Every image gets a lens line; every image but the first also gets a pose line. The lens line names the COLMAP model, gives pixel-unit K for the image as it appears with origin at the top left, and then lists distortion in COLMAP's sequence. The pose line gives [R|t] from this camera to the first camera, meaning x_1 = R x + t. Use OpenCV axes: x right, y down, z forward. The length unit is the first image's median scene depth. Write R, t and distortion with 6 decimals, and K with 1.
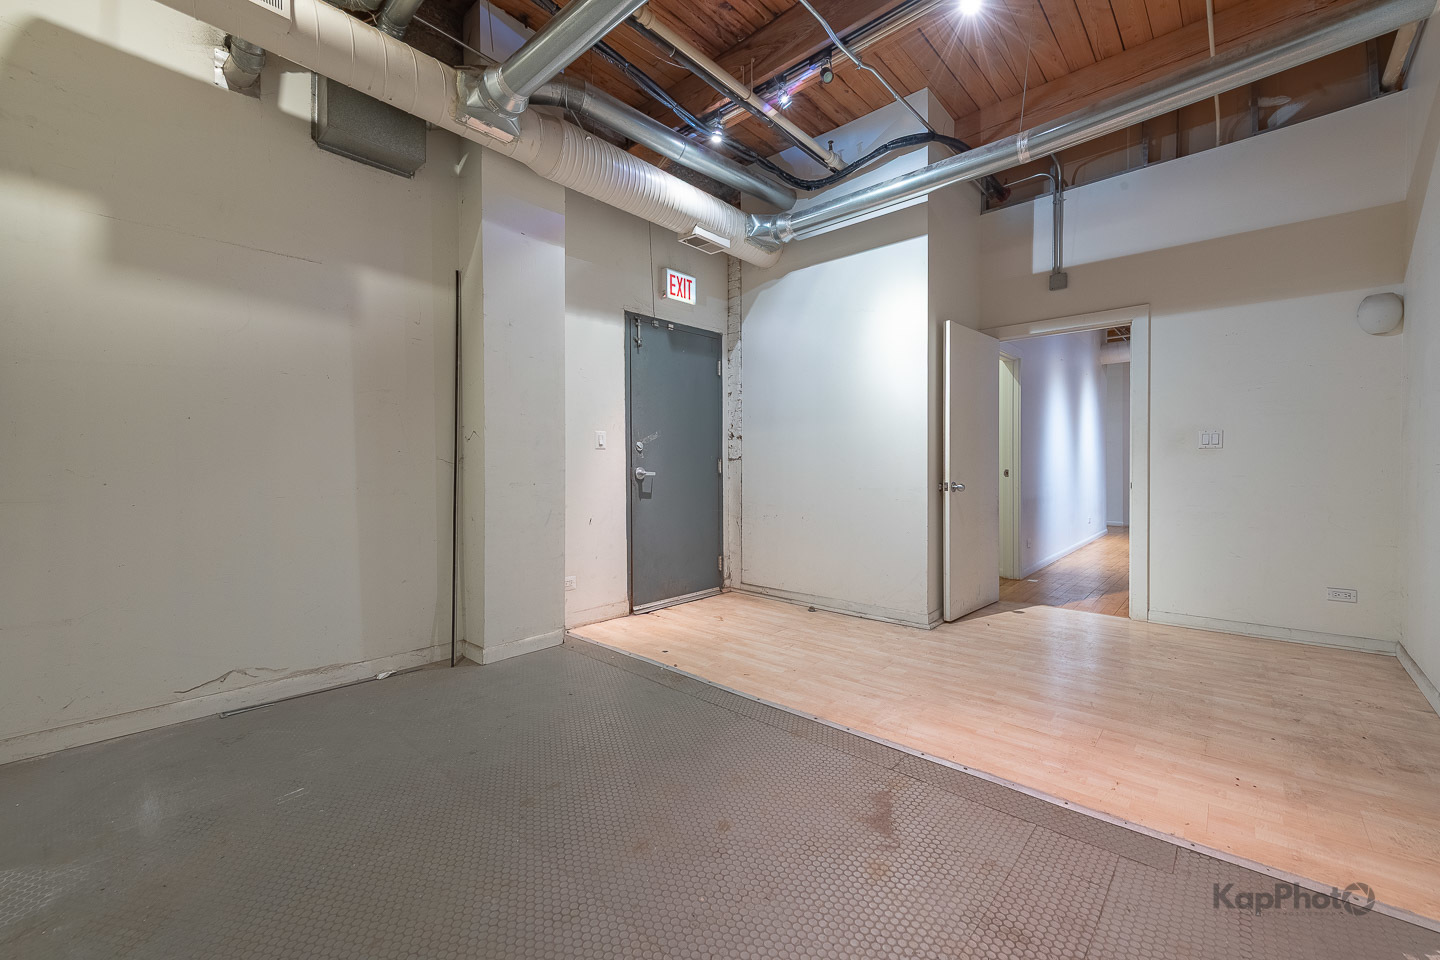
lens RADIAL K [[571.7, 0, 720.0], [0, 571.7, 480.0], [0, 0, 1]] dist [0.010431, -0.000398]
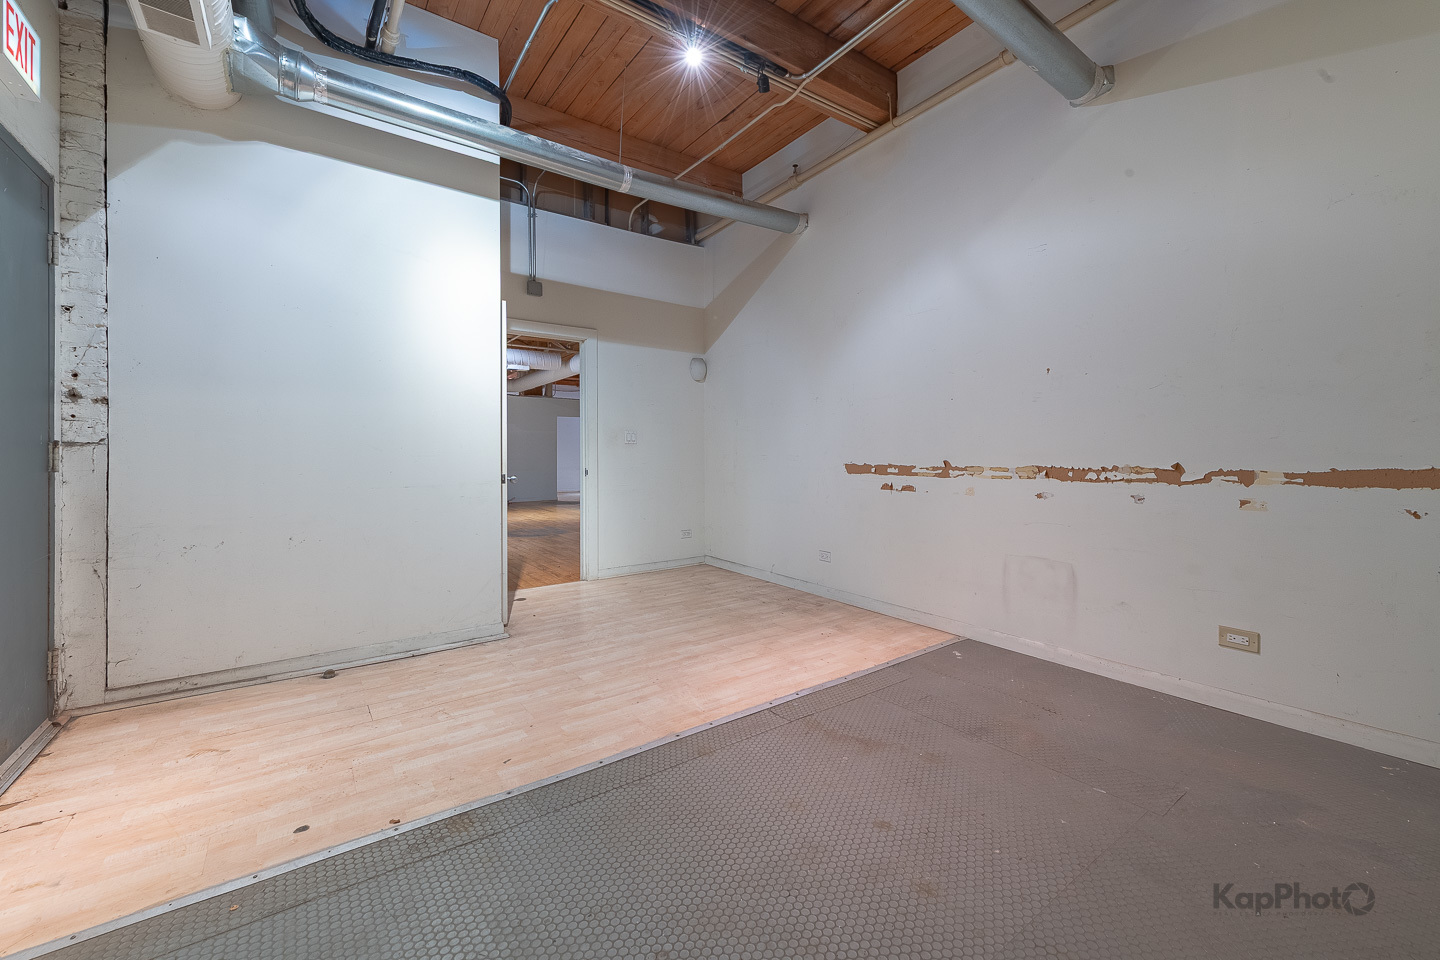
lens RADIAL K [[579.5, 0, 720.8], [0, 579.5, 455.2], [0, 0, 1]] dist [0.020166, -0.005863]
pose [[0.213690, 0.001594, 0.976900, -0.508899], [0.027382, 0.999596, -0.007620, -0.010909], [-0.976518, 0.028378, 0.213560, 0.518893]]
